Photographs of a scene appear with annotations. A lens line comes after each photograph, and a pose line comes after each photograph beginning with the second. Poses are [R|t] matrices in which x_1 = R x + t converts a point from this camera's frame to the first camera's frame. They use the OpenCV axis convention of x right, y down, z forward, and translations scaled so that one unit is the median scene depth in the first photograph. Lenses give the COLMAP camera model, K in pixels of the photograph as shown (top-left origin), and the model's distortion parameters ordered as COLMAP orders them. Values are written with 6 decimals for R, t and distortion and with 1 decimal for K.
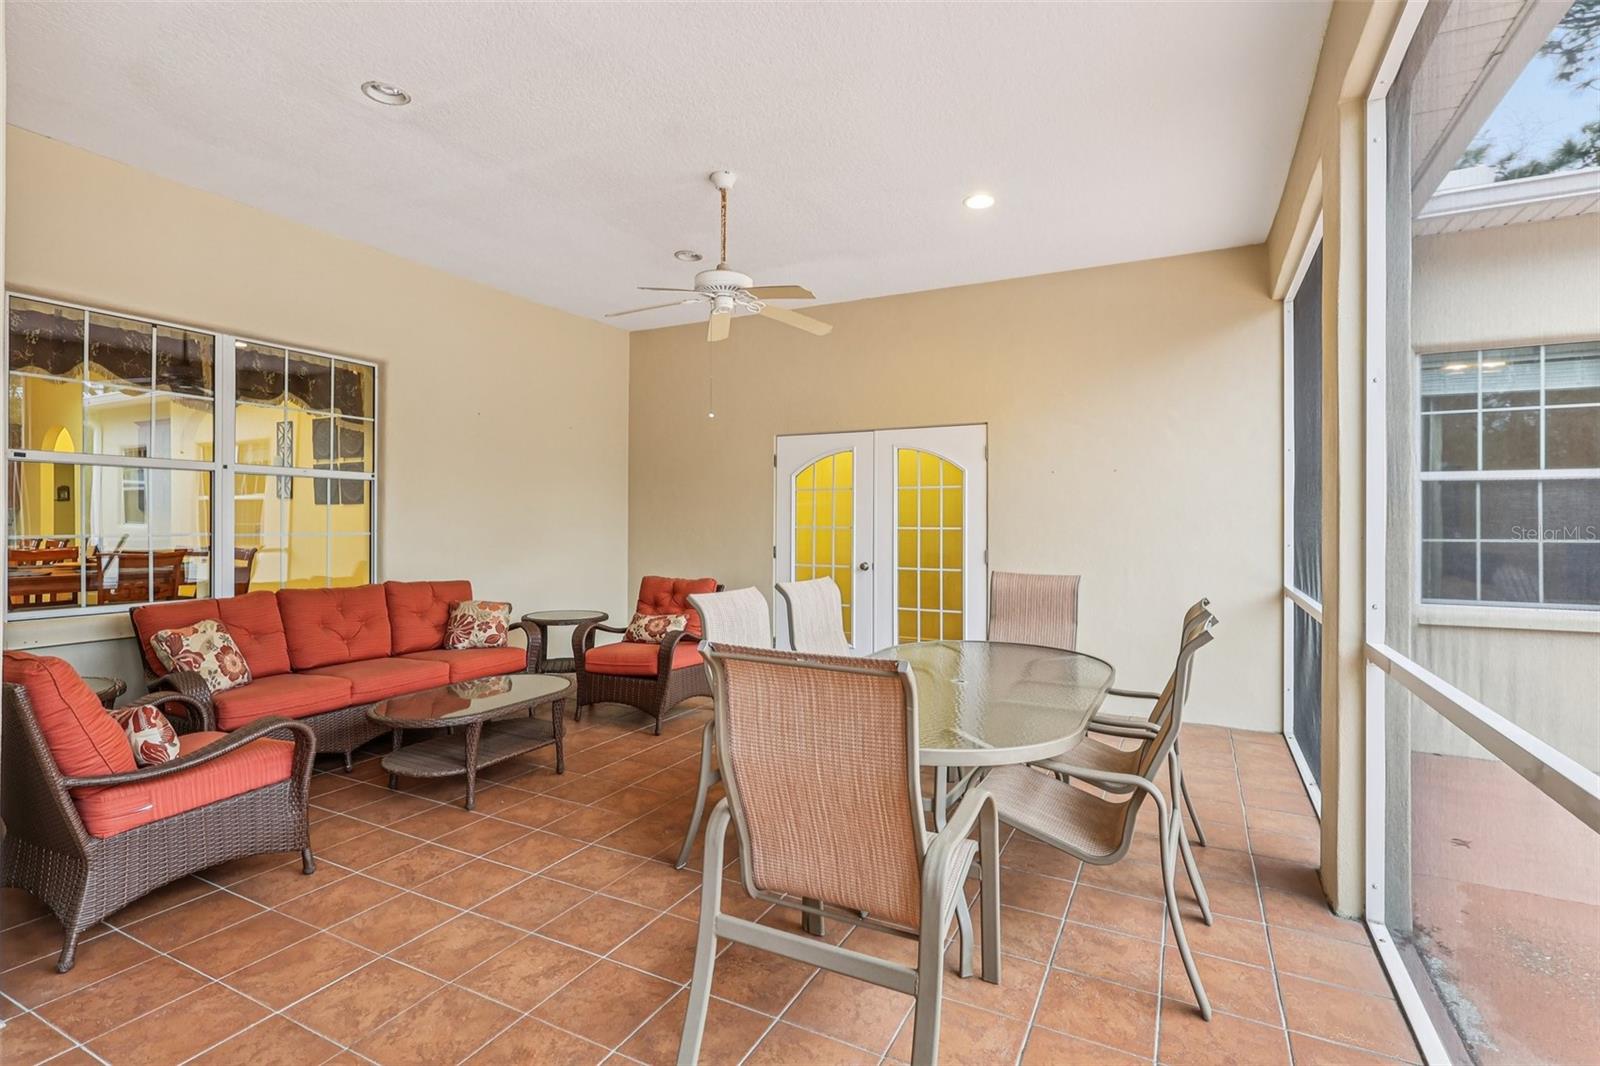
lens RADIAL K [[753.5, 0, 804.5], [0, 753.5, 521.8], [0, 0, 1]] dist [-0.001512, 0.000777]
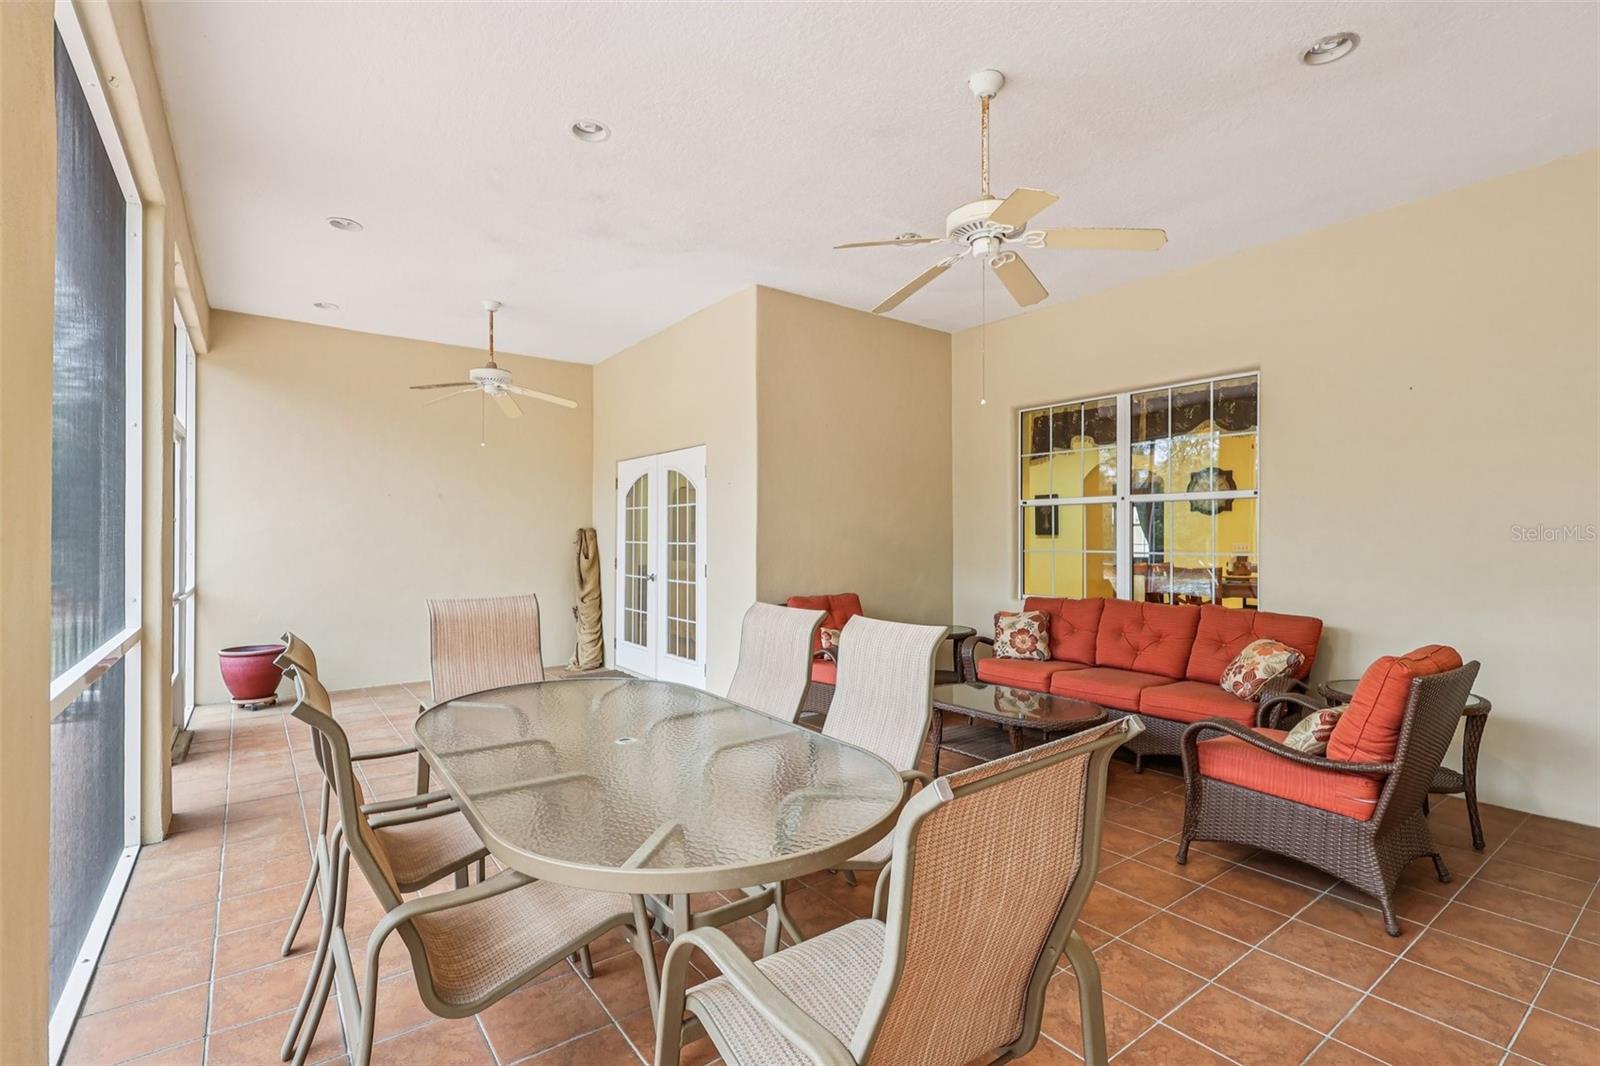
lens RADIAL K [[753.5, 0, 802.8], [0, 753.5, 531.3], [0, 0, 1]] dist [-0.001512, 0.000777]
pose [[-0.424362, -0.005576, -0.905475, 0.591685], [-0.009190, 0.999956, -0.001851, -0.009986], [0.905446, 0.007535, -0.424395, 1.050908]]
